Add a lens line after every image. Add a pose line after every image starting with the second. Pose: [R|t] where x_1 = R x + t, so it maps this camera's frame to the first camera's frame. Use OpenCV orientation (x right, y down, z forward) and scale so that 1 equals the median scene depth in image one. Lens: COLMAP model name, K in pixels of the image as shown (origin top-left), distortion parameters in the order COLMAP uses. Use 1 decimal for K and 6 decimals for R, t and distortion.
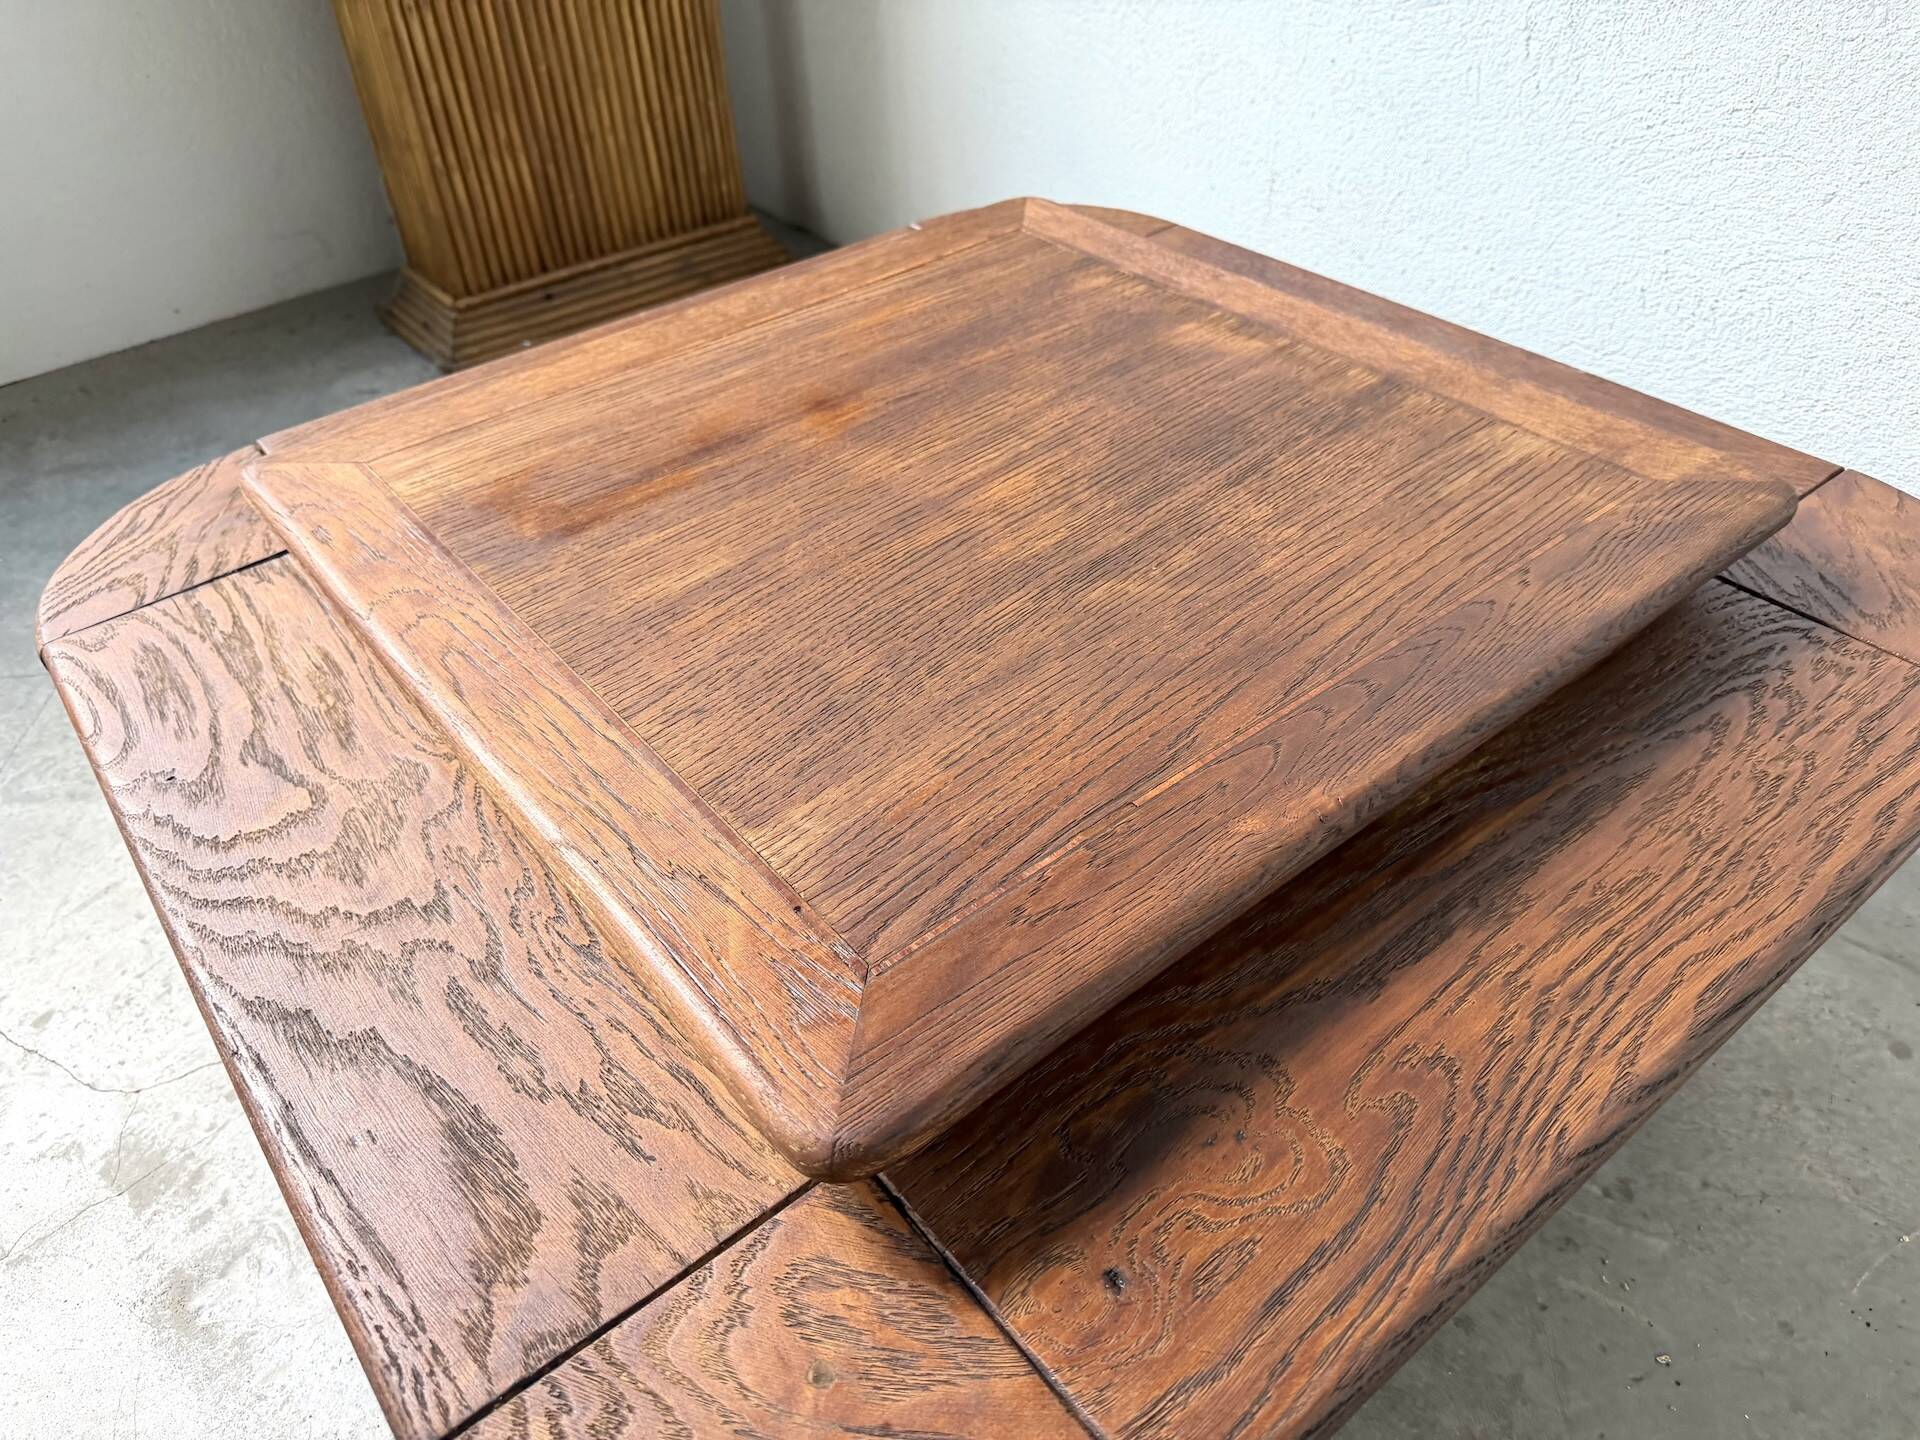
lens RADIAL K [[1374.3, 0, 975.1], [0, 1374.3, 719.9], [0, 0, 1]] dist [-0.009907, -0.008932]
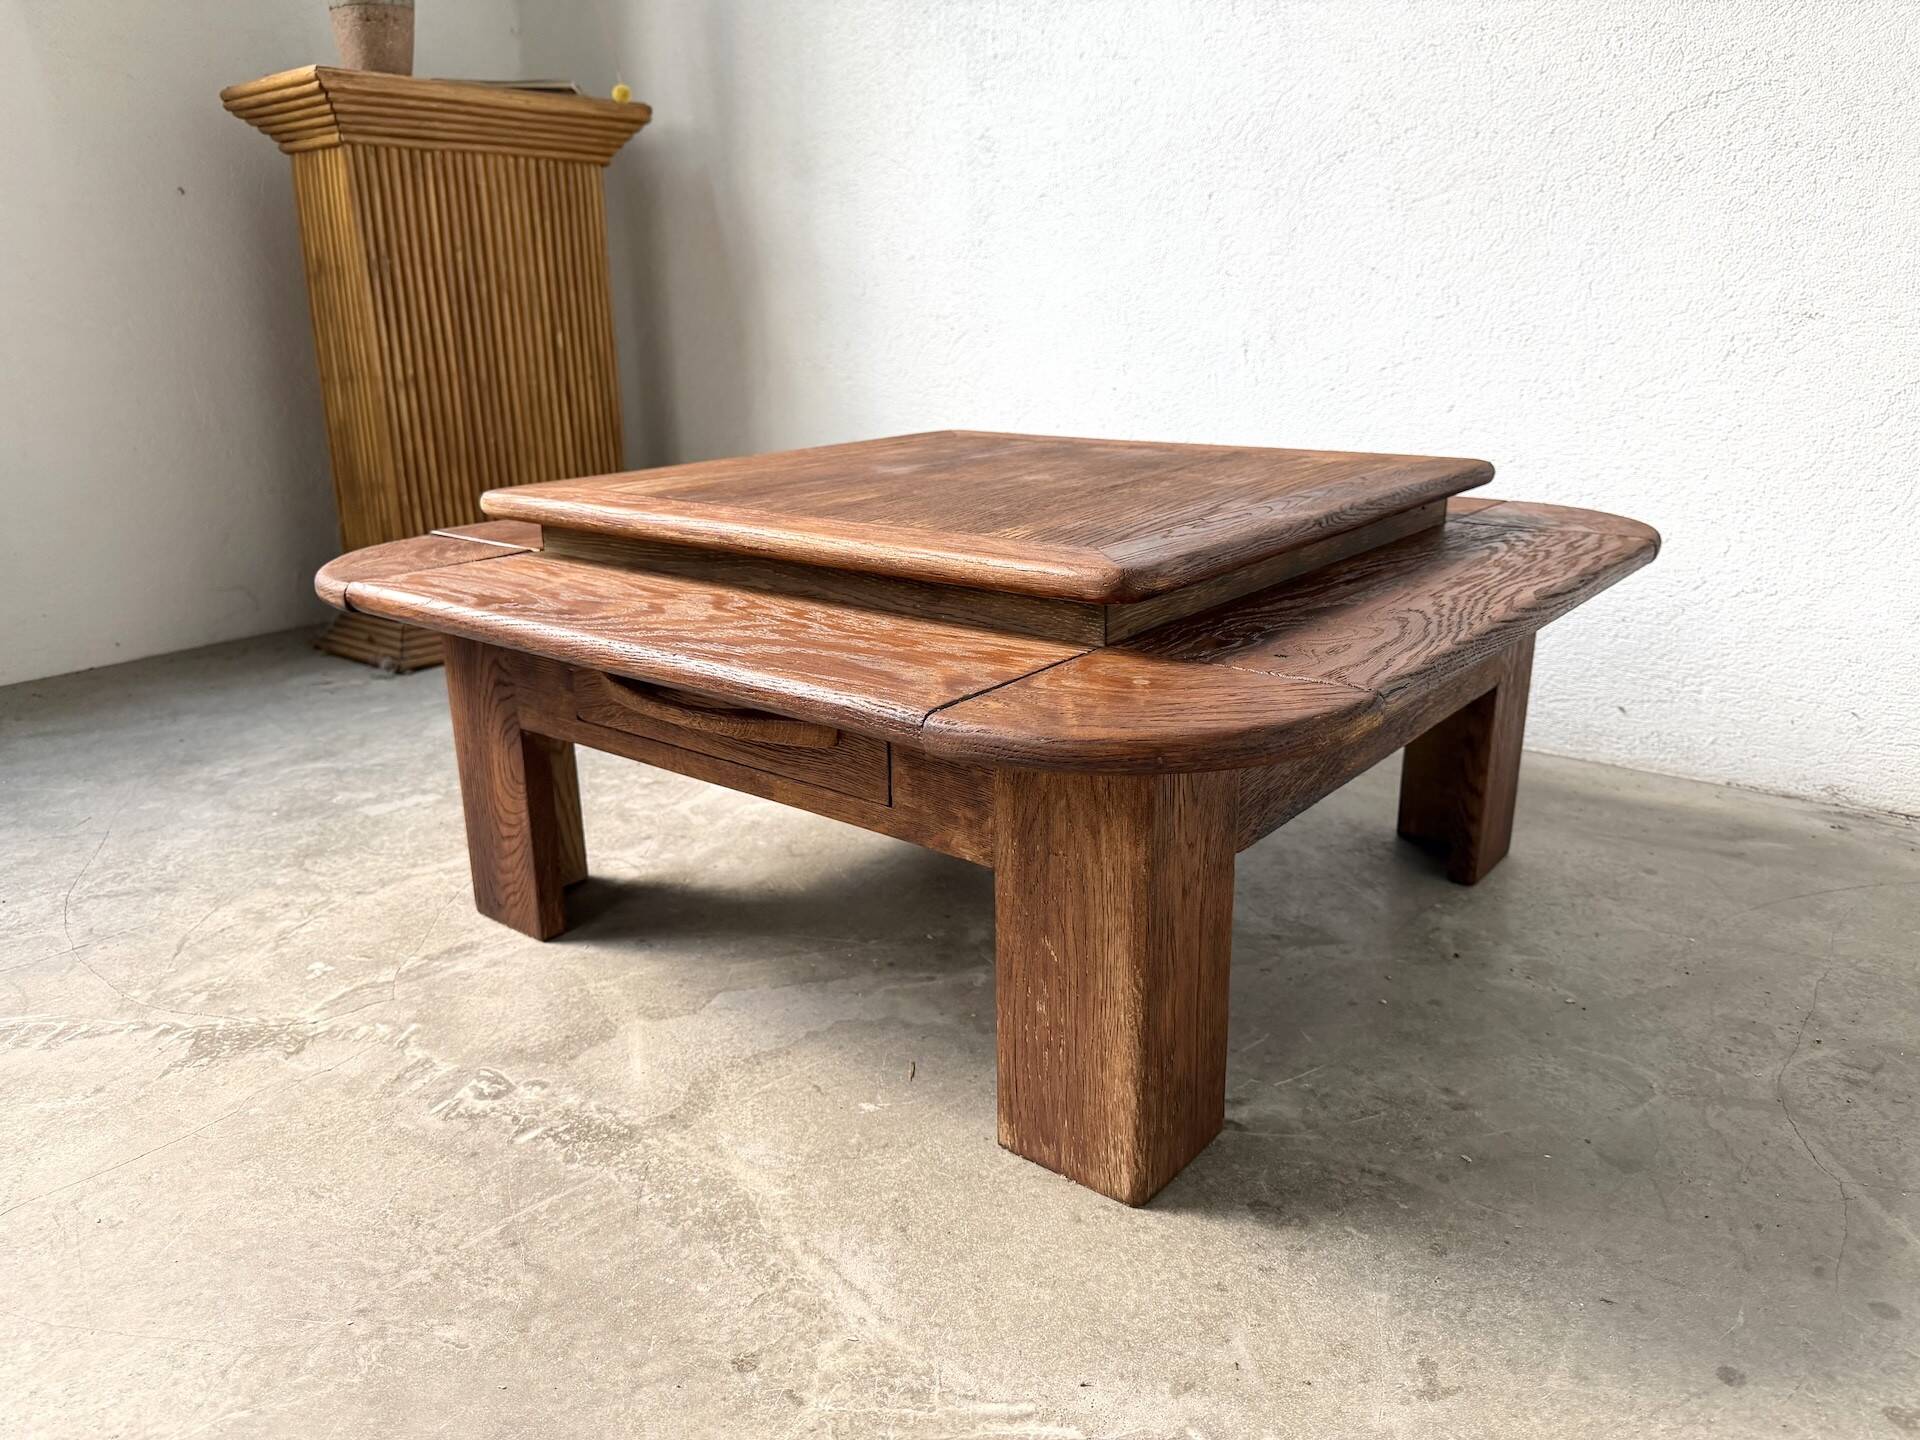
lens RADIAL K [[1373.2, 0, 953.0], [0, 1373.2, 725.5], [0, 0, 1]] dist [-0.000037, -0.008364]
pose [[0.975489, -0.037004, 0.216914, -0.414492], [0.118625, 0.918686, -0.376754, 0.665041], [-0.185335, 0.393251, 0.900558, -0.272420]]
